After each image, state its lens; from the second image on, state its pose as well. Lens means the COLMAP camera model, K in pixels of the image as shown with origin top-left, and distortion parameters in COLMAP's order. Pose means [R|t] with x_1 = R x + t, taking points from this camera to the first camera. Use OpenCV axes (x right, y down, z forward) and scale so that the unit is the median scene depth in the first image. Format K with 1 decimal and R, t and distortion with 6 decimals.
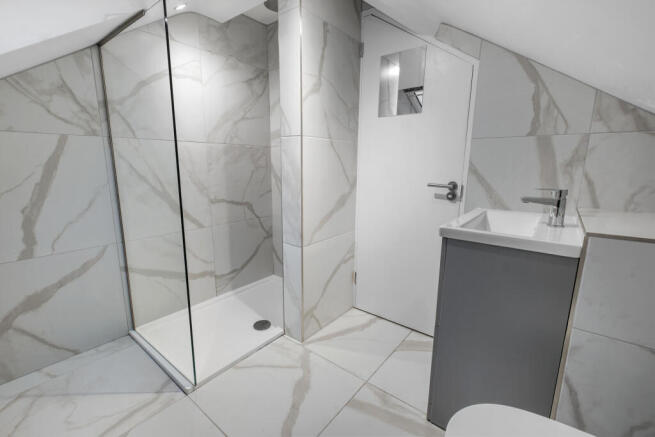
lens RADIAL K [[289.0, 0, 321.4], [0, 289.0, 215.8], [0, 0, 1]] dist [-0.001433, -0.000193]
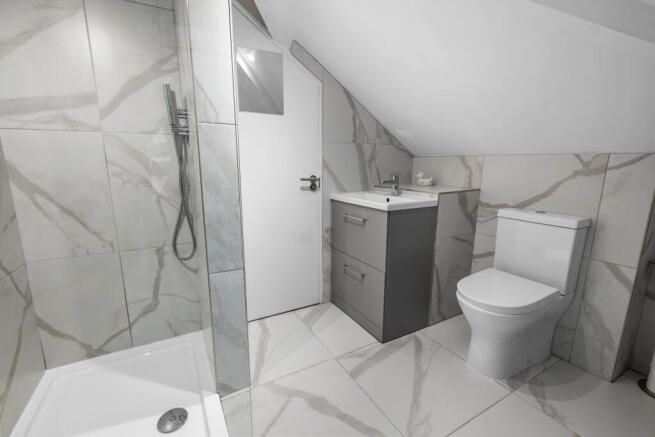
lens RADIAL K [[289.0, 0, 321.4], [0, 289.0, 215.8], [0, 0, 1]] dist [-0.001433, -0.000193]
pose [[0.370261, -0.176288, 0.912047, -0.809508], [0.167891, 0.978358, 0.120947, -0.106885], [-0.913630, 0.108342, 0.391845, 0.573218]]
